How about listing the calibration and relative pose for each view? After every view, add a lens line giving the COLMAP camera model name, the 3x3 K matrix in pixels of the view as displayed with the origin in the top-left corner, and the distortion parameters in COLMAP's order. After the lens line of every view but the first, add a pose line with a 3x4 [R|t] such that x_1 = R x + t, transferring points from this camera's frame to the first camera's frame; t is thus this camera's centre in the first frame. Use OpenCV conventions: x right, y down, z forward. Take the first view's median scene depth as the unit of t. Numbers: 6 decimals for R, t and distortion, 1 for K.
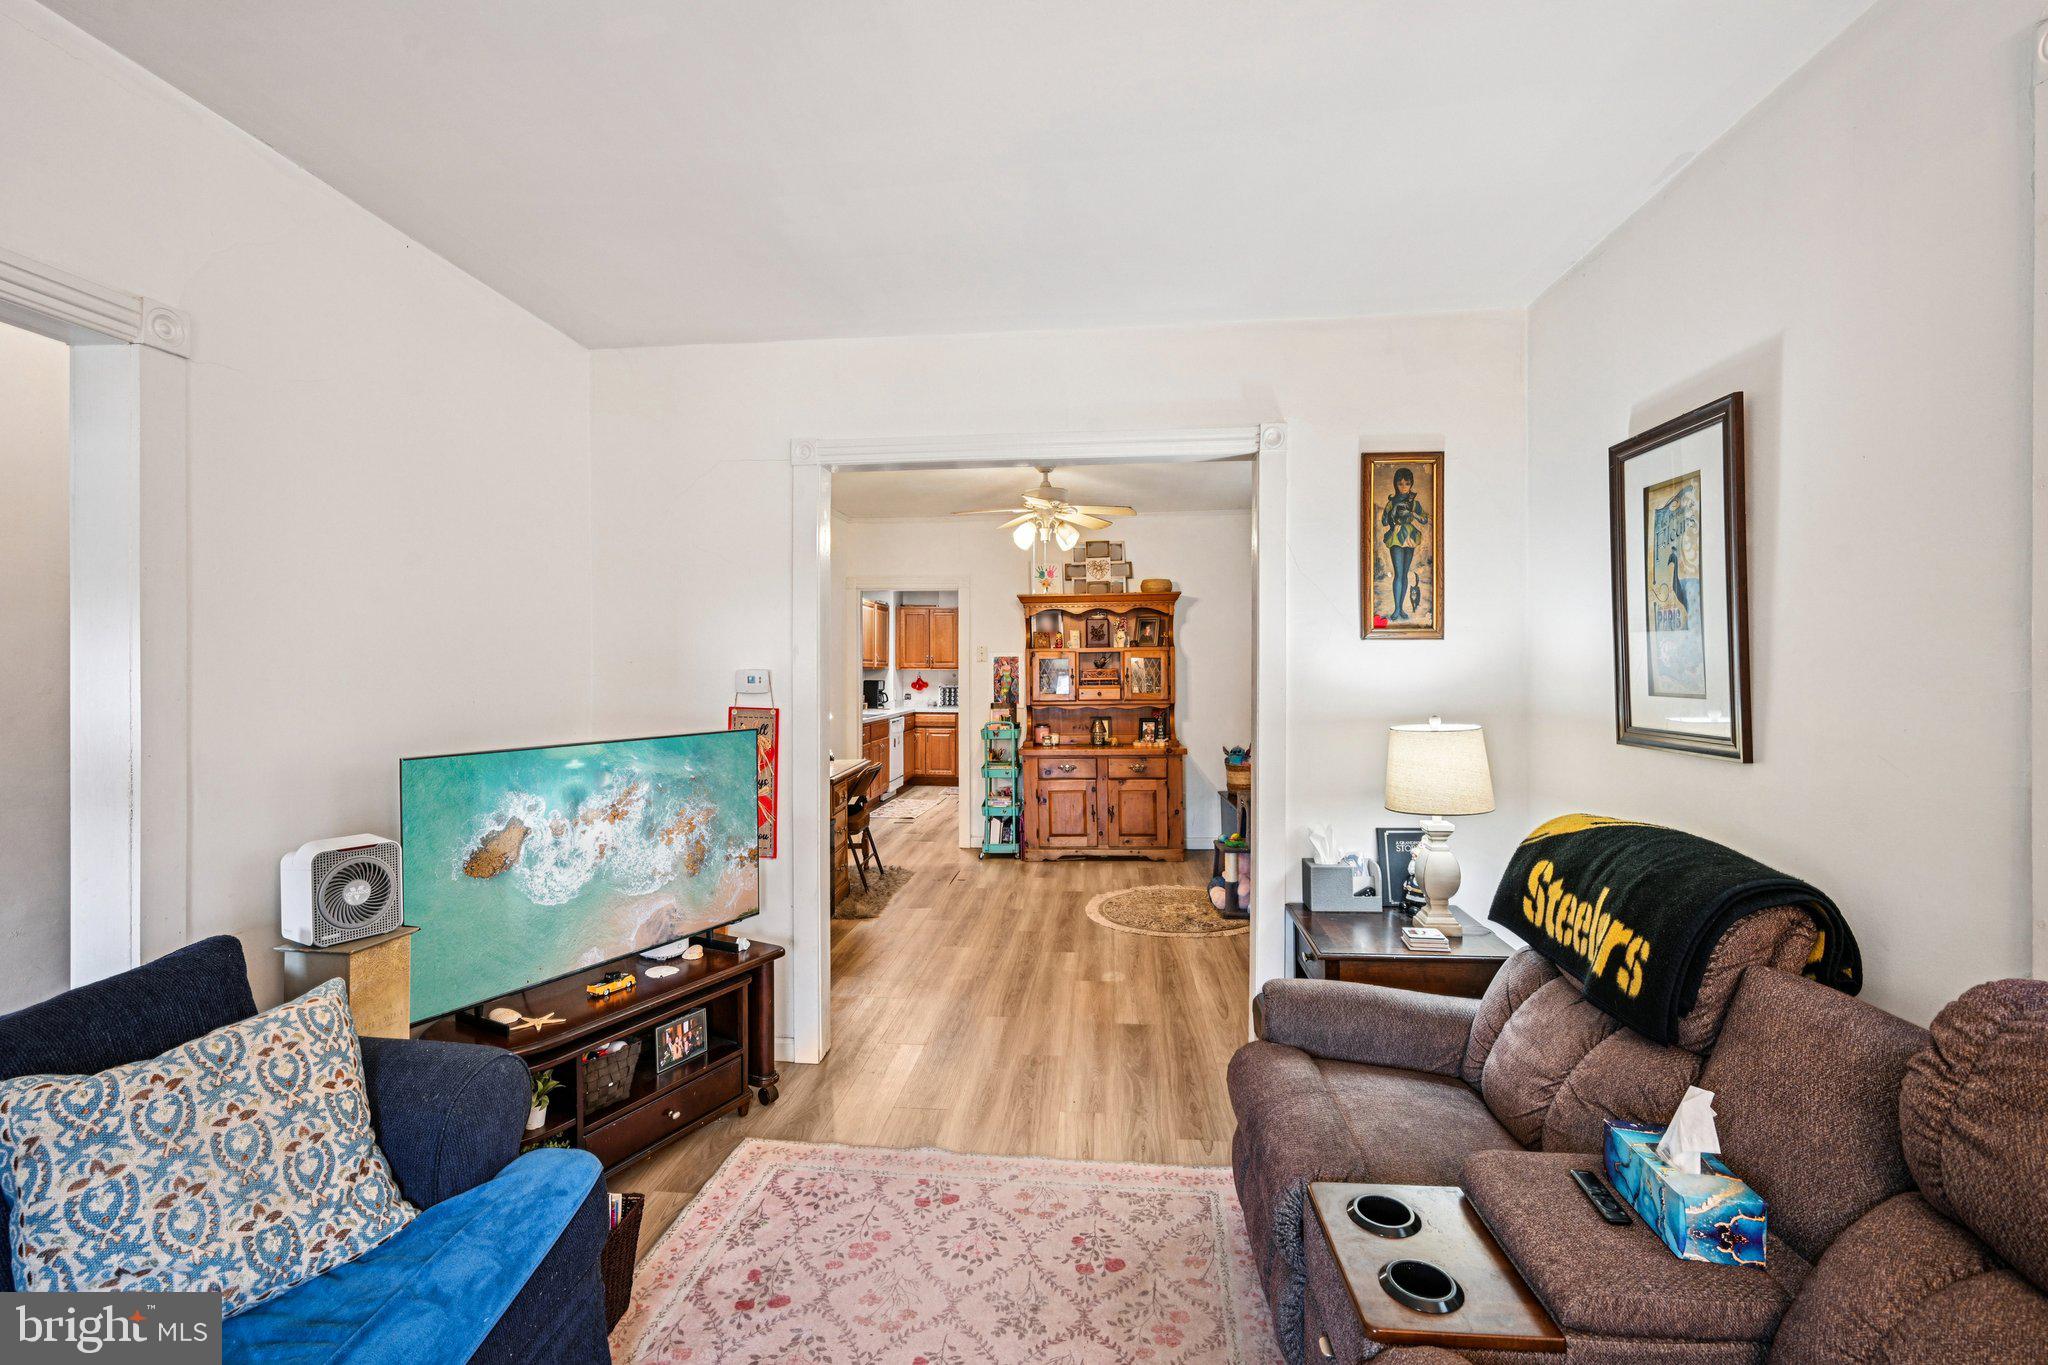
lens RADIAL K [[906.5, 0, 1022.0], [0, 906.5, 671.0], [0, 0, 1]] dist [-0.000736, -0.000031]
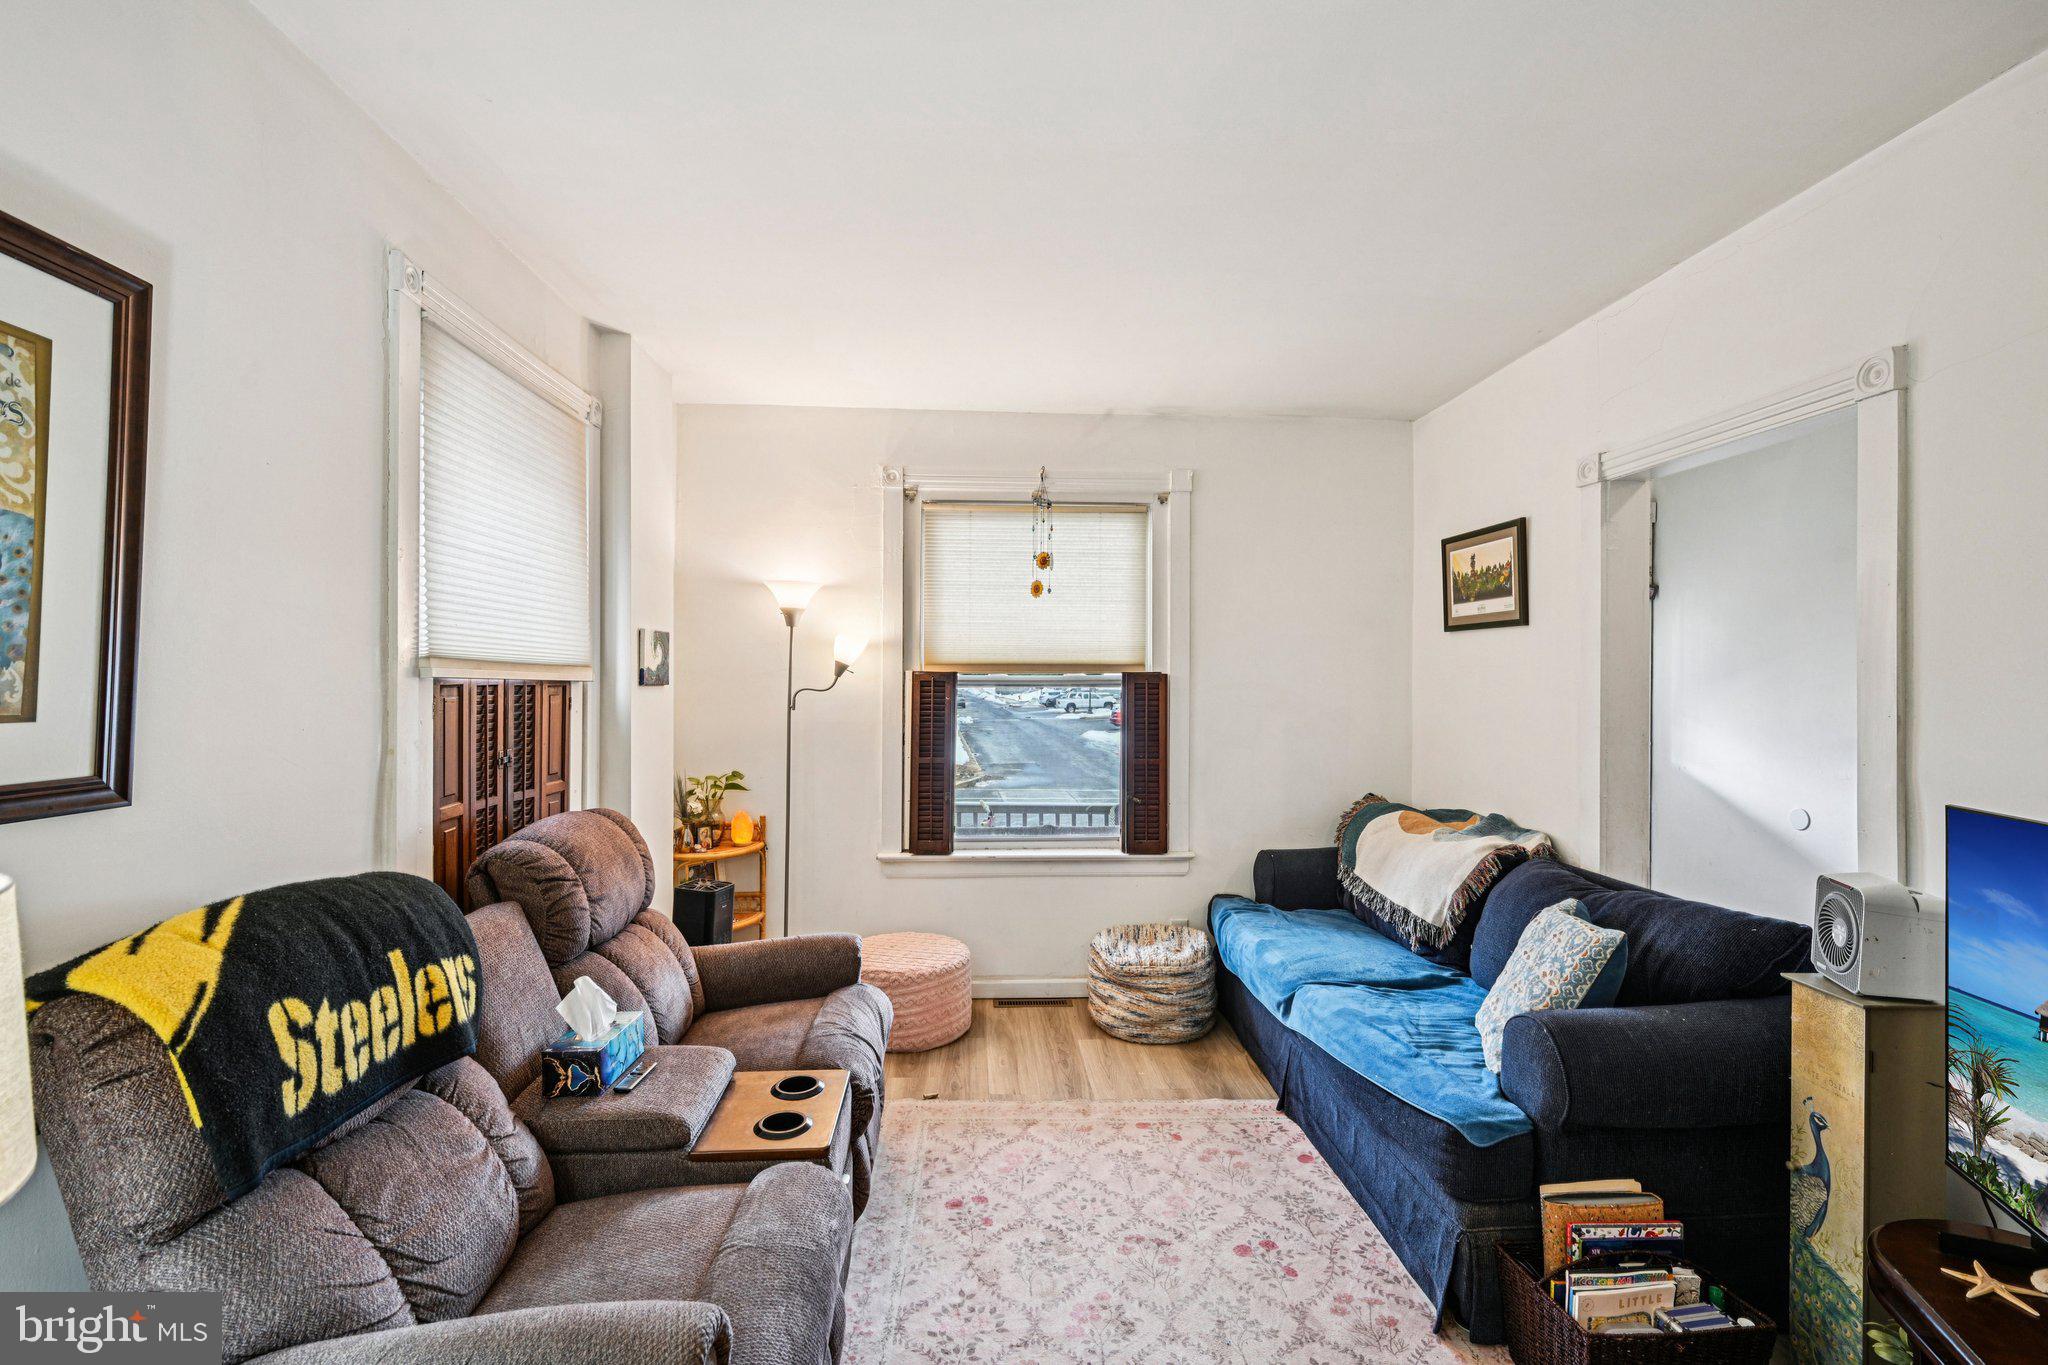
lens RADIAL K [[906.5, 0, 1027.1], [0, 906.5, 678.4], [0, 0, 1]] dist [-0.000736, -0.000031]
pose [[-0.986957, -0.007234, -0.160823, 0.204048], [-0.007152, 0.999974, -0.001089, -0.001652], [0.160827, 0.000076, -0.986983, 1.687206]]
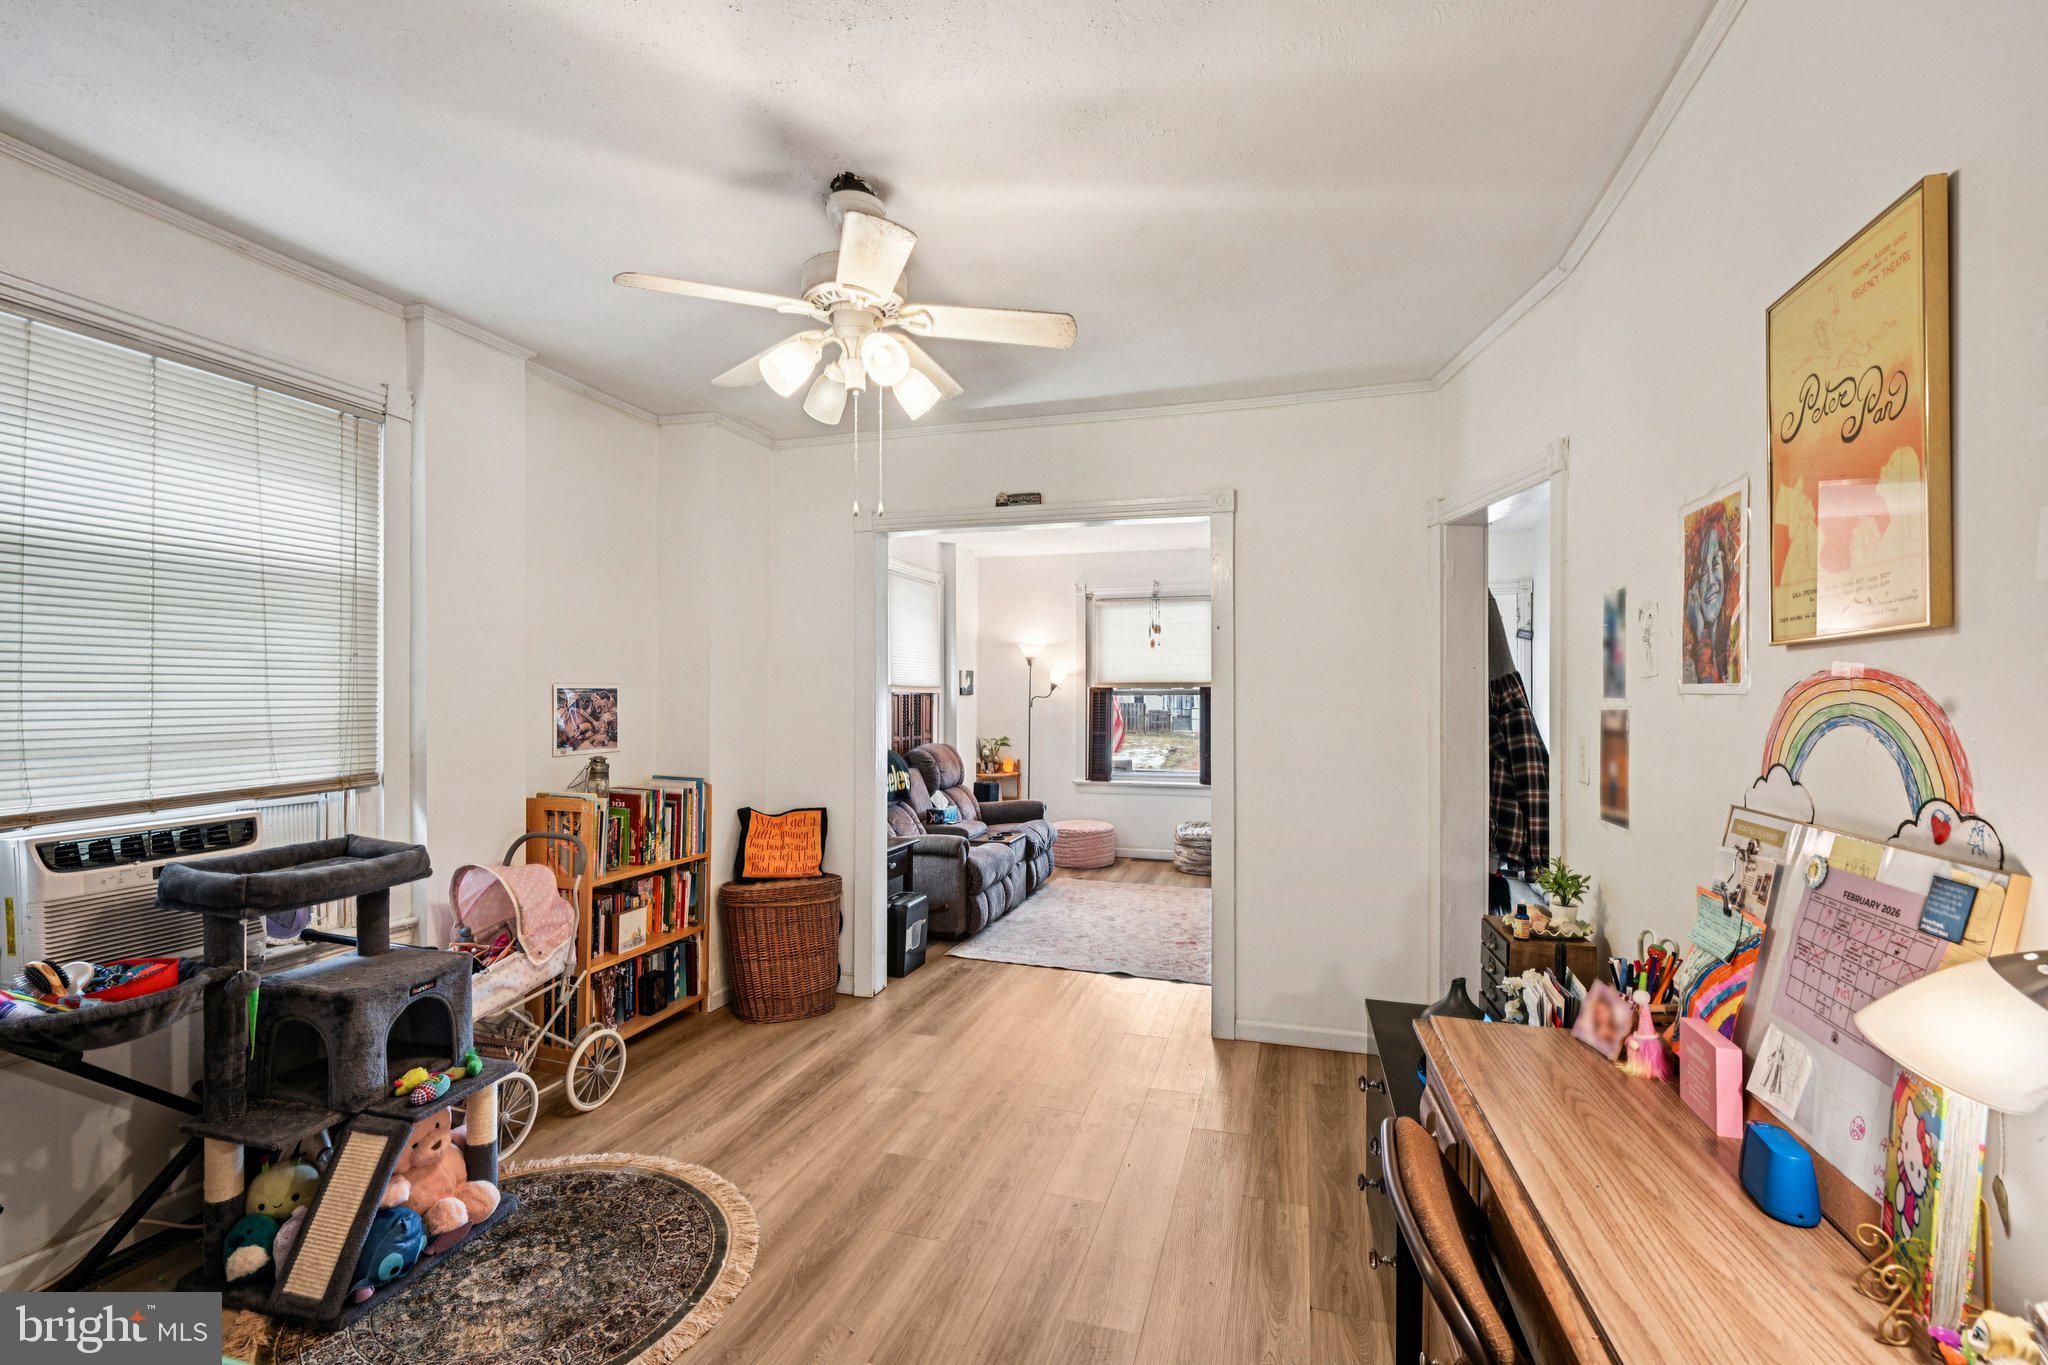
lens RADIAL K [[906.5, 0, 1014.8], [0, 906.5, 686.6], [0, 0, 1]] dist [-0.000736, -0.000031]
pose [[-0.977601, 0.000584, 0.210465, -0.340049], [-0.000379, 0.999990, -0.004537, -0.003511], [-0.210465, -0.004516, -0.977591, 3.454897]]
